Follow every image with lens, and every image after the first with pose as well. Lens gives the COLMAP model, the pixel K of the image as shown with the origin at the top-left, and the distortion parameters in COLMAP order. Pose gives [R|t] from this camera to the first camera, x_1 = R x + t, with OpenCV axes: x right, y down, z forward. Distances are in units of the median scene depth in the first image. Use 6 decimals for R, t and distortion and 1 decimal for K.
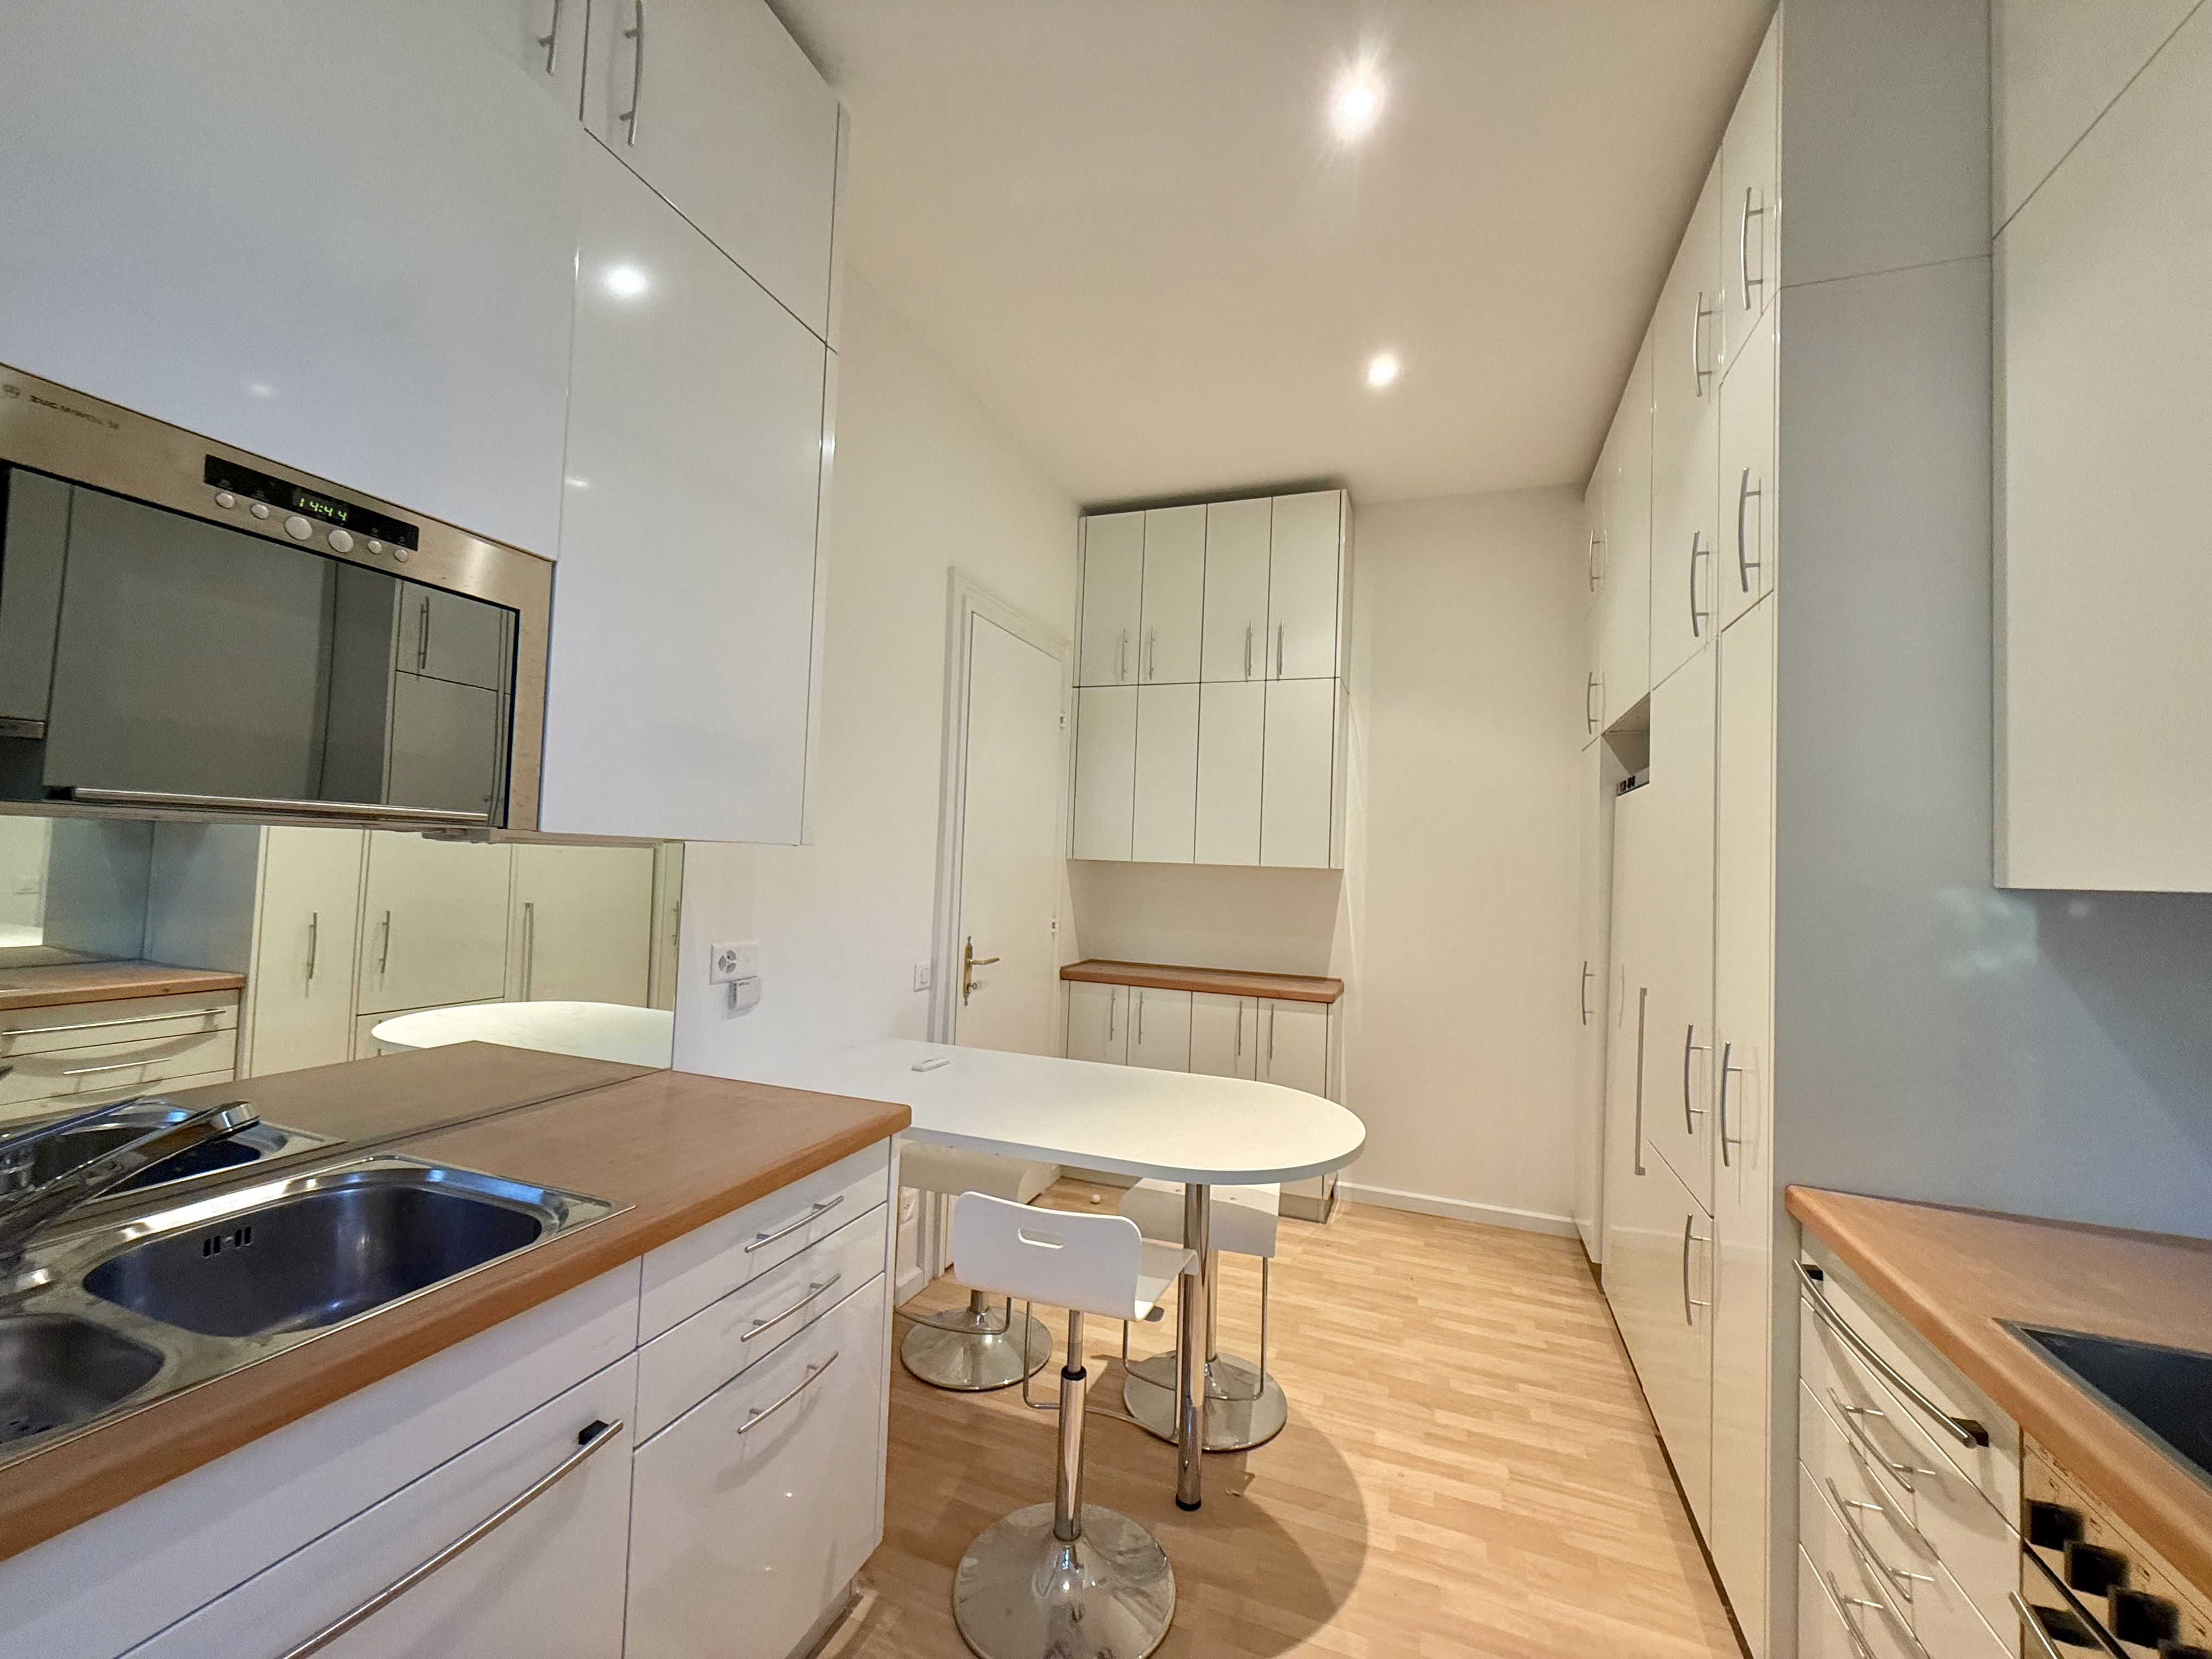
lens RADIAL K [[892.3, 0, 1106.0], [0, 892.3, 829.5], [0, 0, 1]] dist [0.002169, 0.000245]
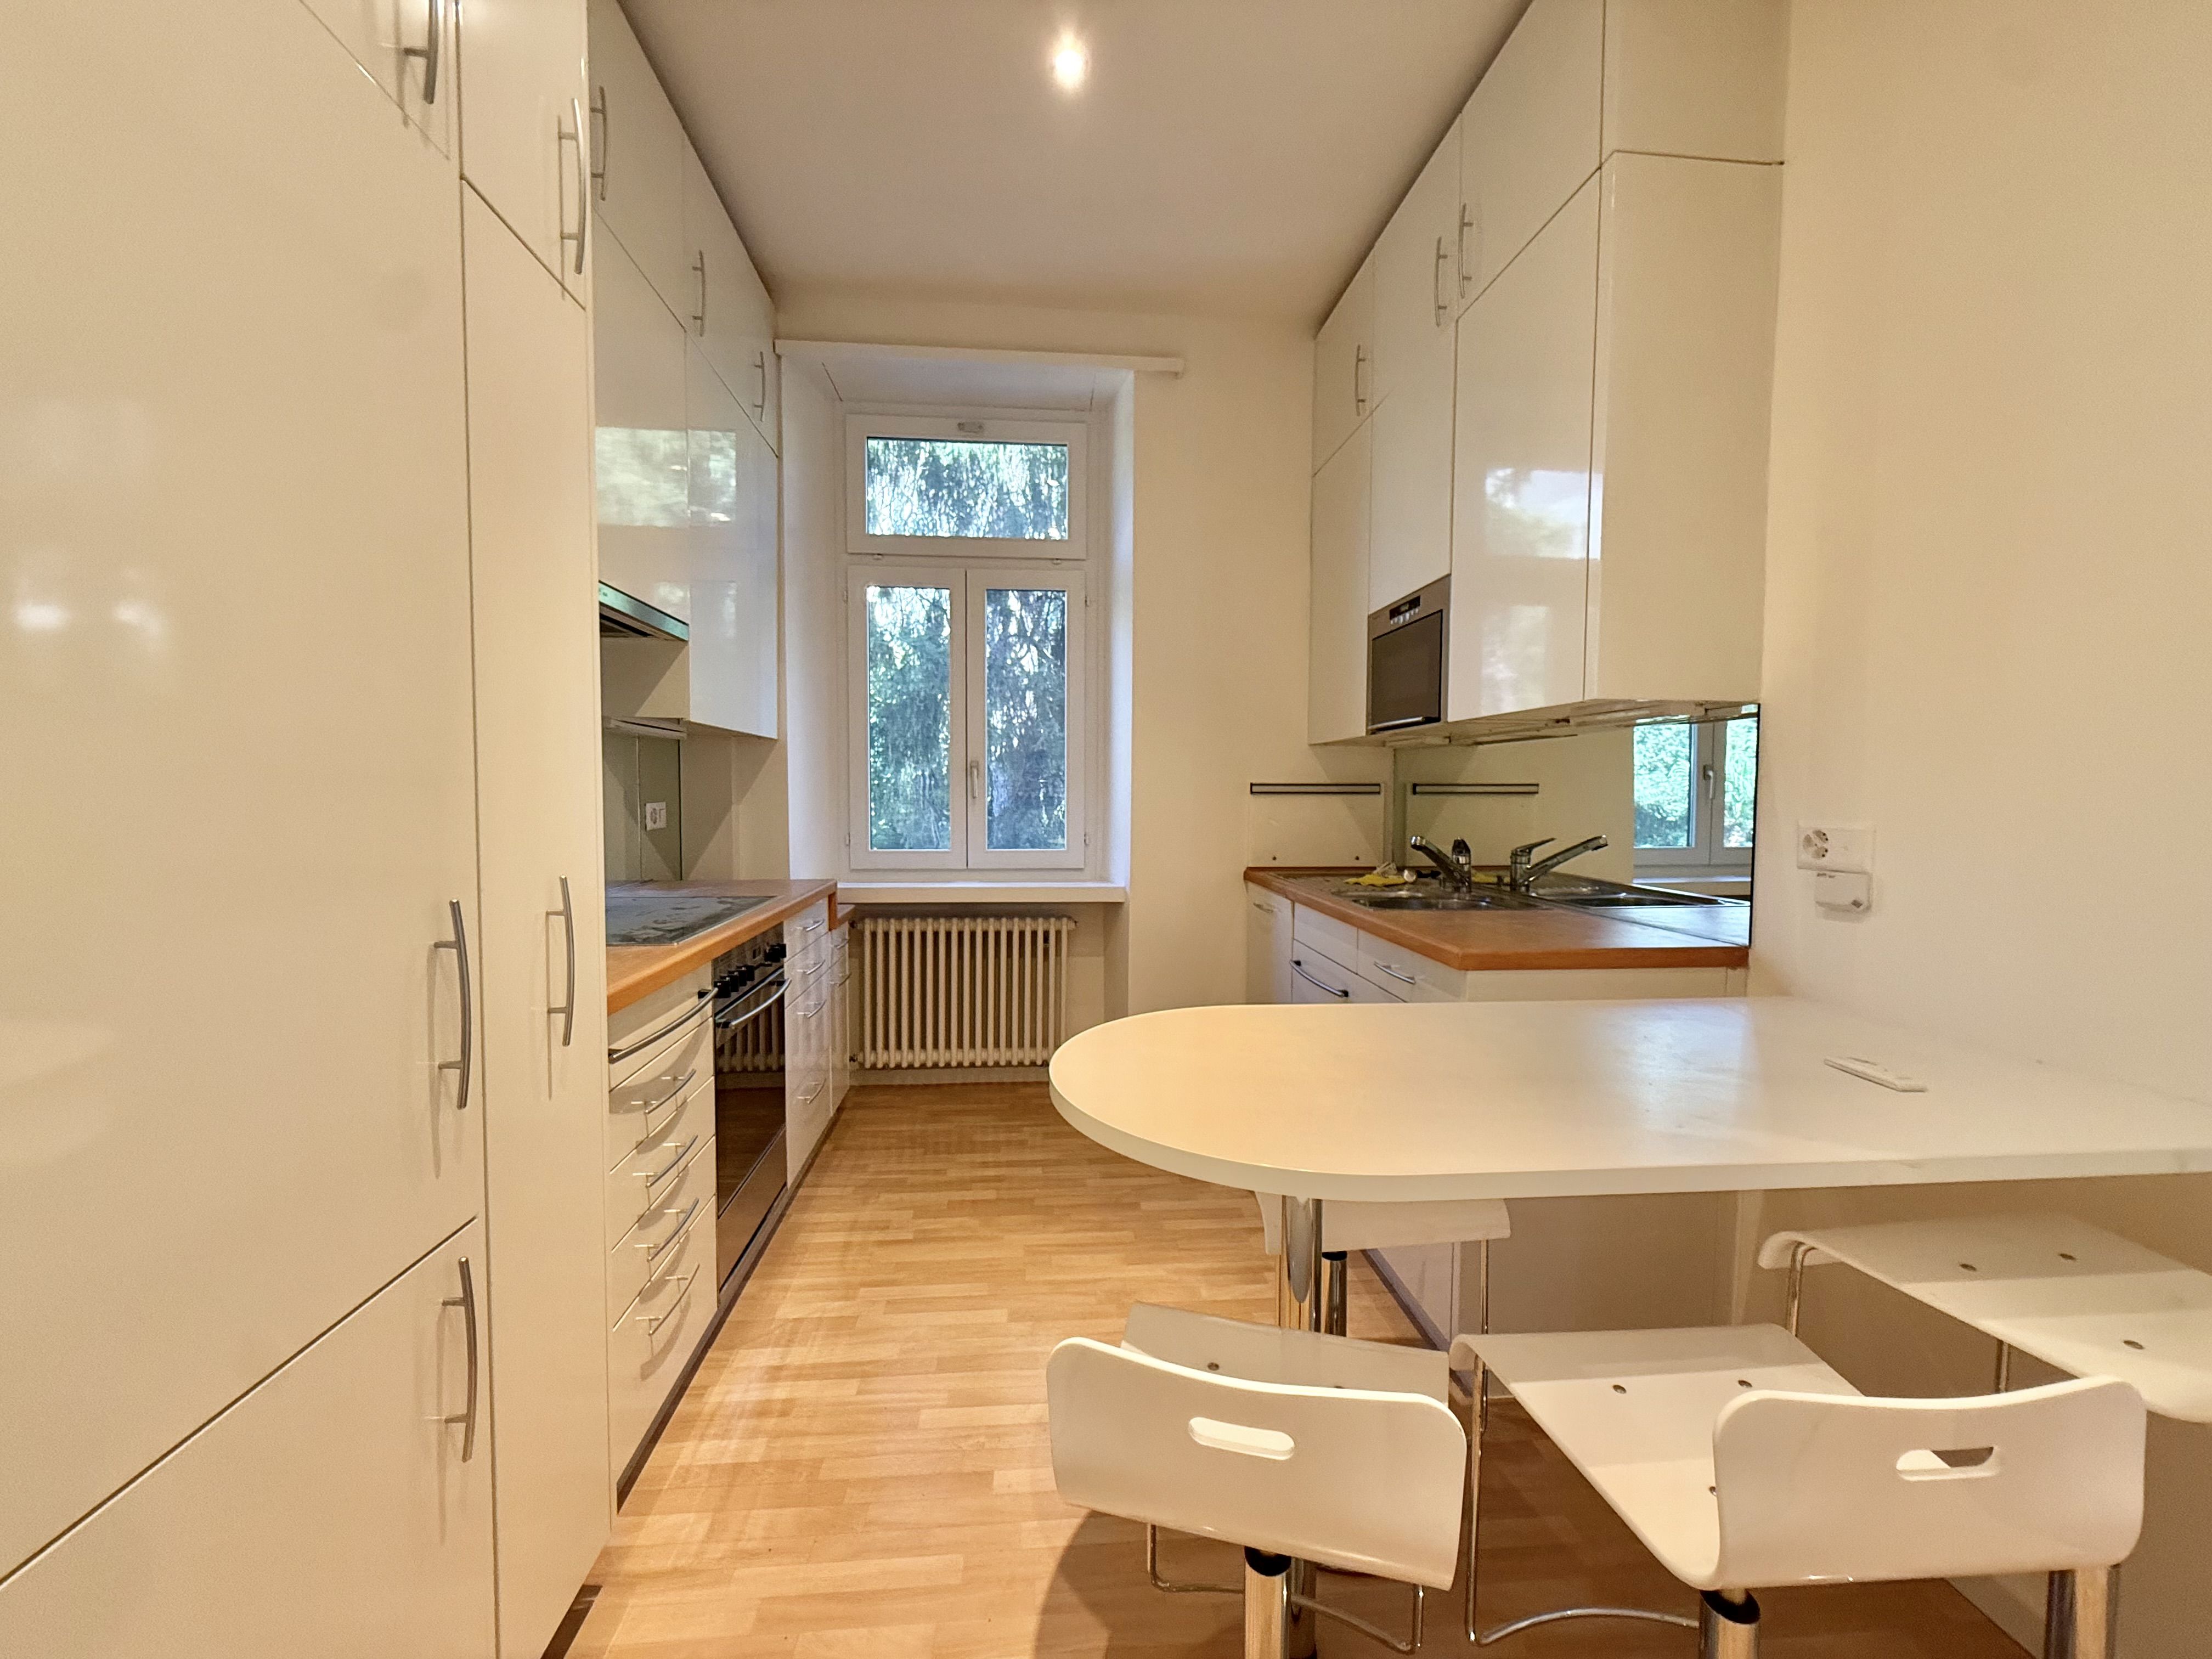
lens RADIAL K [[892.3, 0, 1106.0], [0, 892.3, 829.5], [0, 0, 1]] dist [0.002169, 0.000245]
pose [[-0.900242, -0.009597, -0.435284, 0.595776], [-0.011773, 0.999928, 0.002303, 0.162063], [0.435231, 0.007198, -0.900290, 1.665625]]
